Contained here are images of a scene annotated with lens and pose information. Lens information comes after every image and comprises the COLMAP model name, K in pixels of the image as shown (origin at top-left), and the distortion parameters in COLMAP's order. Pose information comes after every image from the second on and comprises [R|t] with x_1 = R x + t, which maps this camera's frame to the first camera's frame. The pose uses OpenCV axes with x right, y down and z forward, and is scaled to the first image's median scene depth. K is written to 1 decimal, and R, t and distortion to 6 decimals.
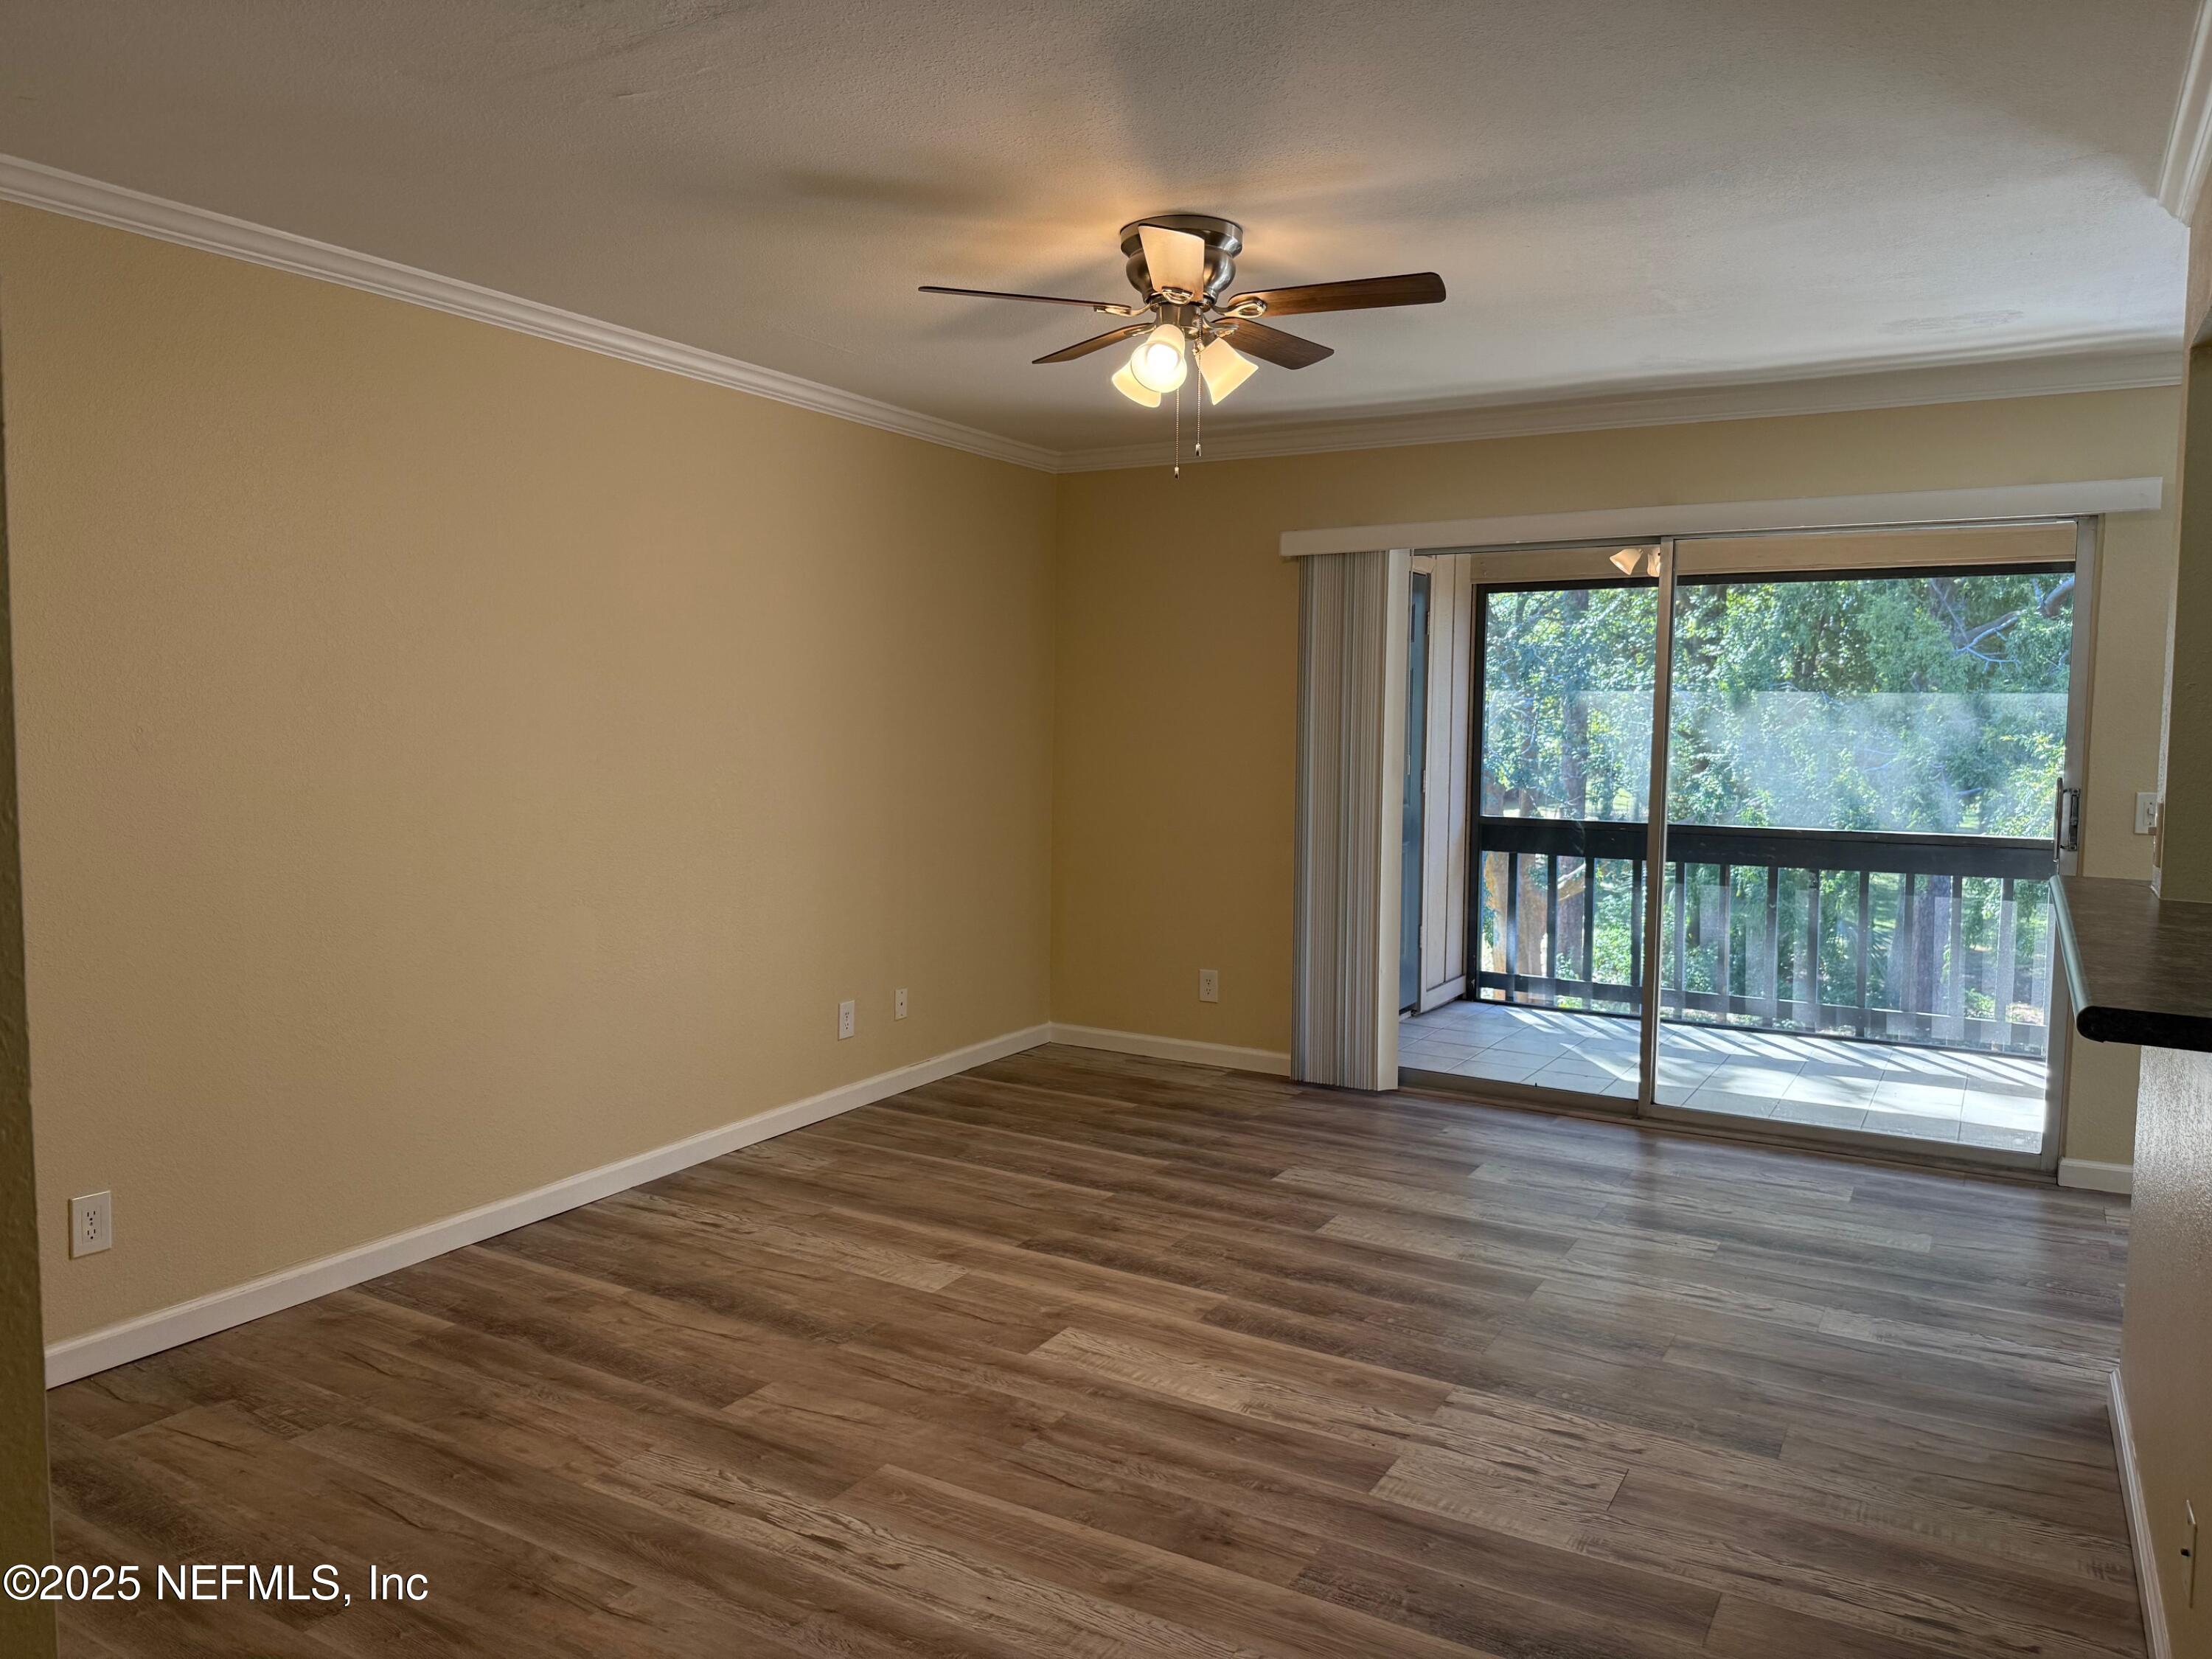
lens RADIAL K [[1559.9, 0, 1099.1], [0, 1559.9, 828.7], [0, 0, 1]] dist [0.070786, -0.099241]
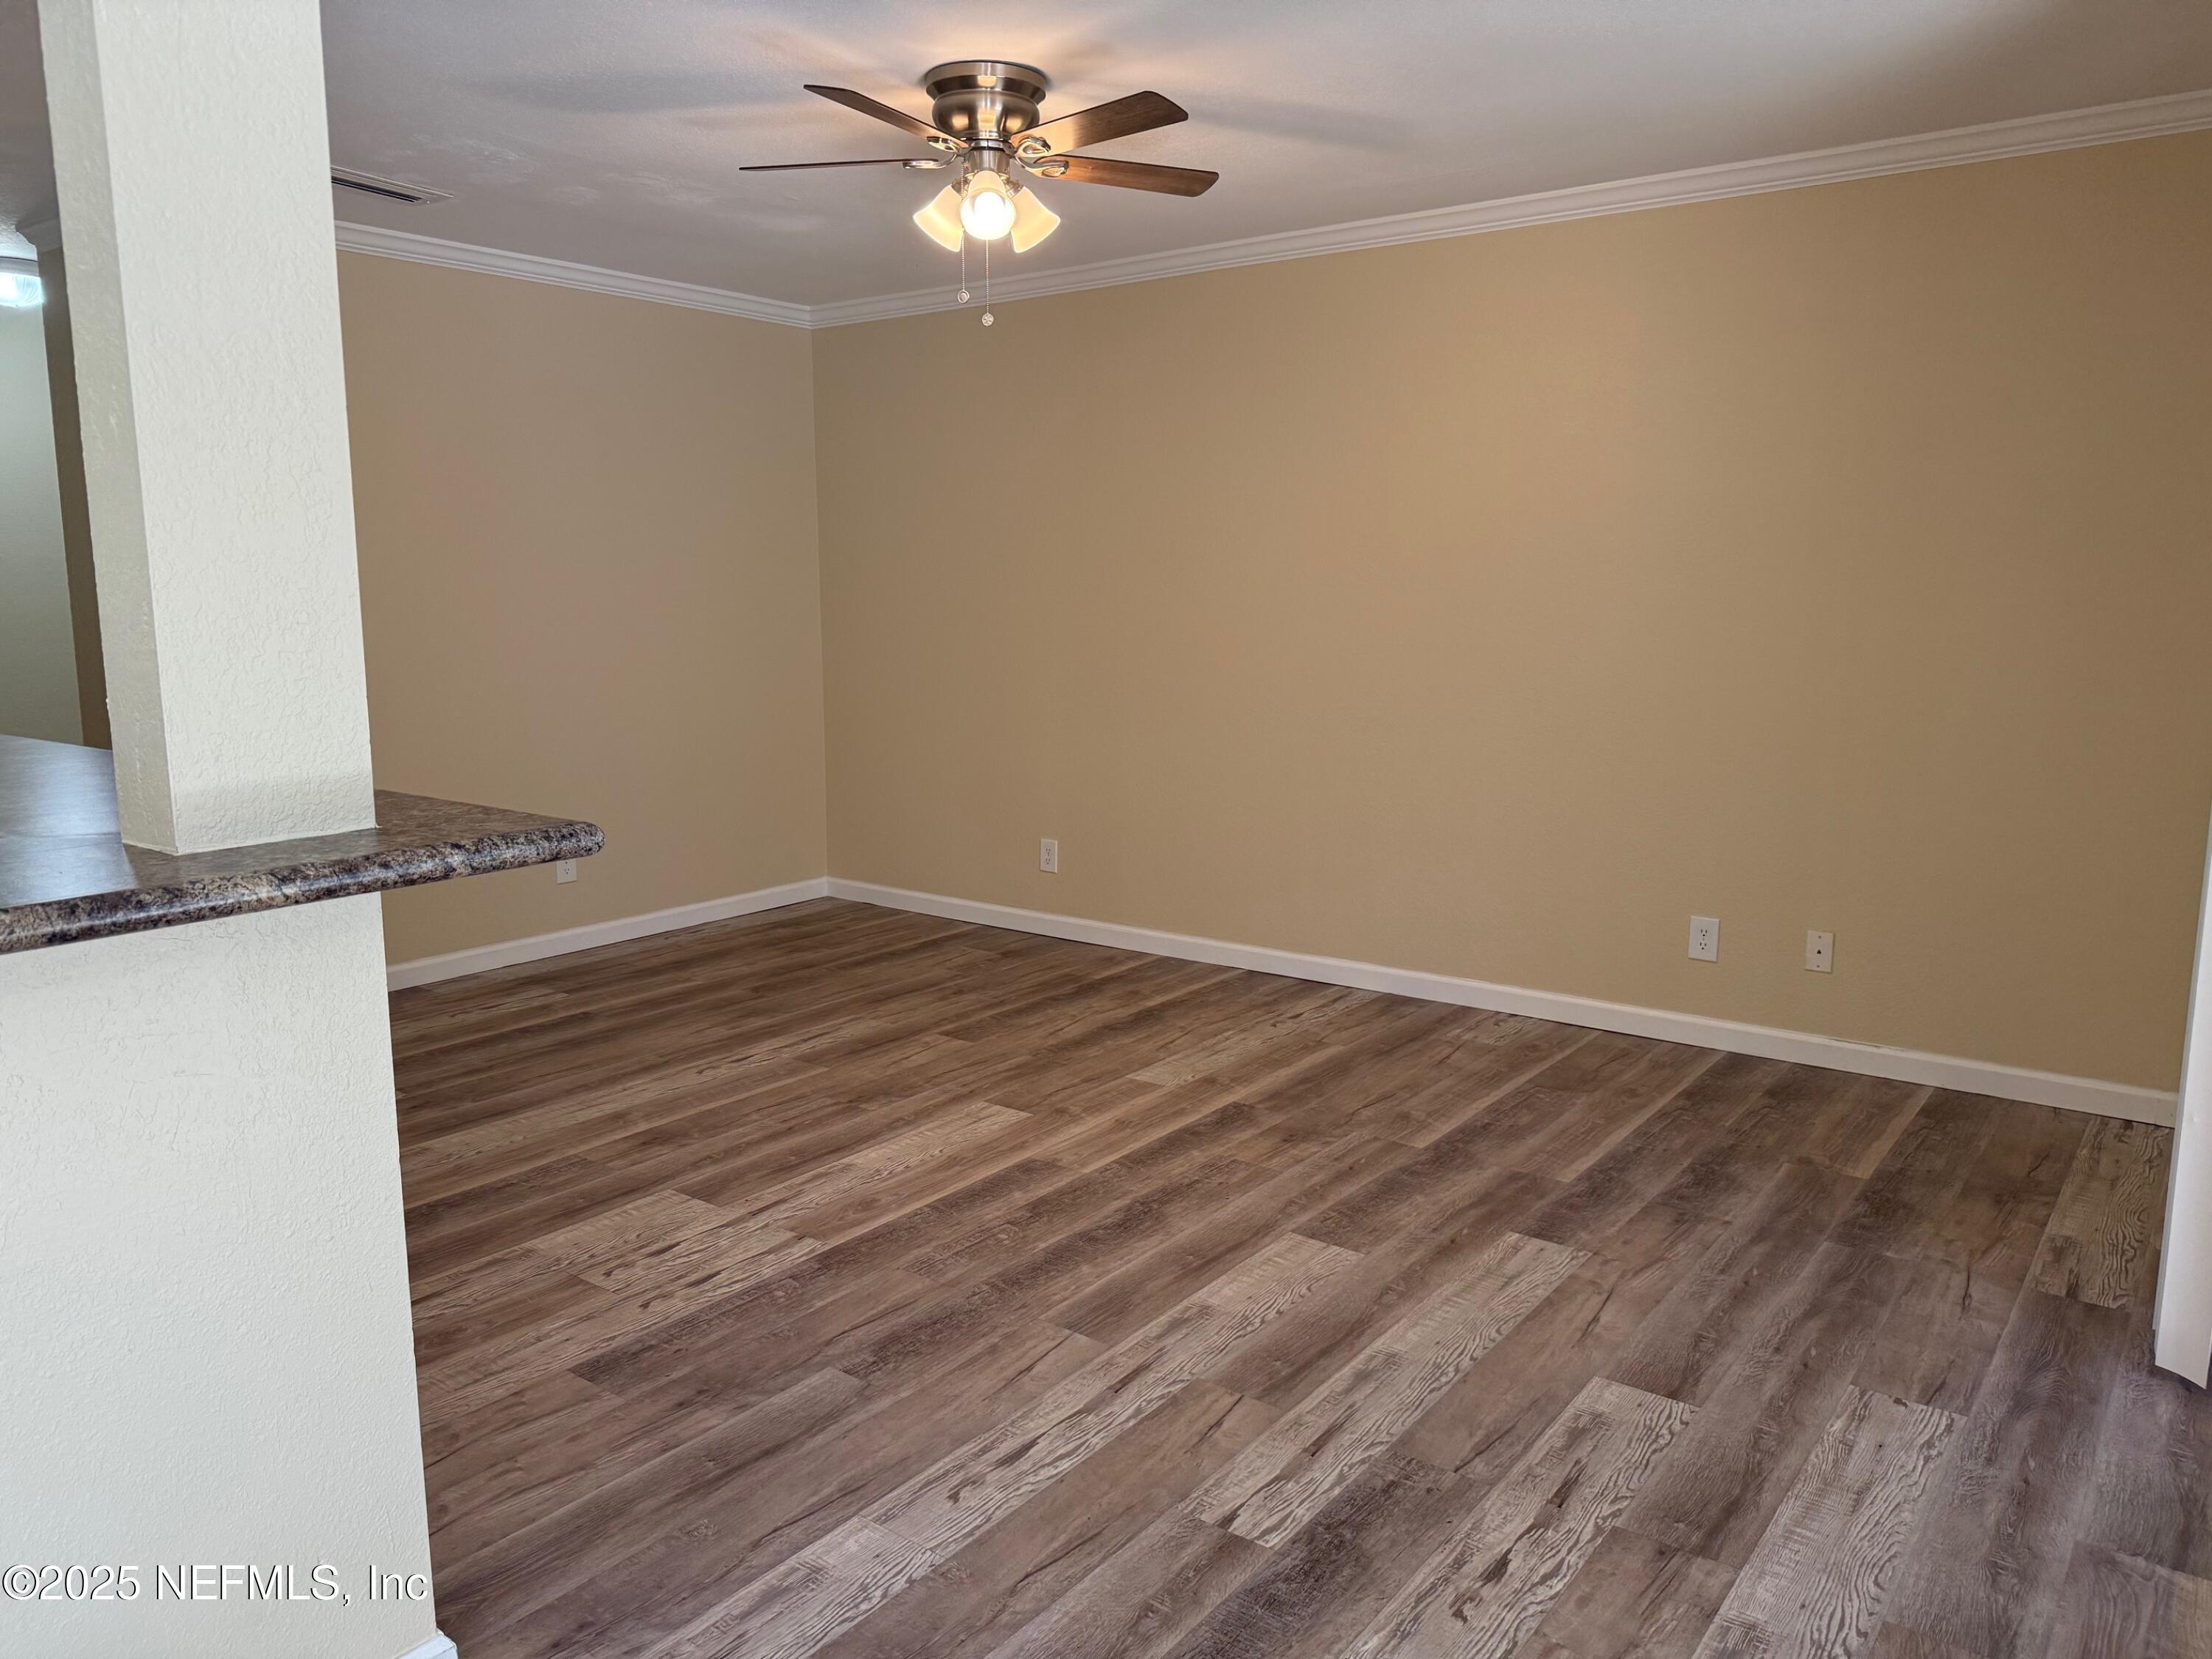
lens RADIAL K [[1558.4, 0, 1103.1], [0, 1558.4, 820.3], [0, 0, 1]] dist [0.172168, -0.312729]
pose [[-0.122818, 0.139024, -0.982643, 0.968391], [-0.079635, 0.985566, 0.149391, -0.056890], [0.989229, 0.096600, -0.109974, 1.065829]]
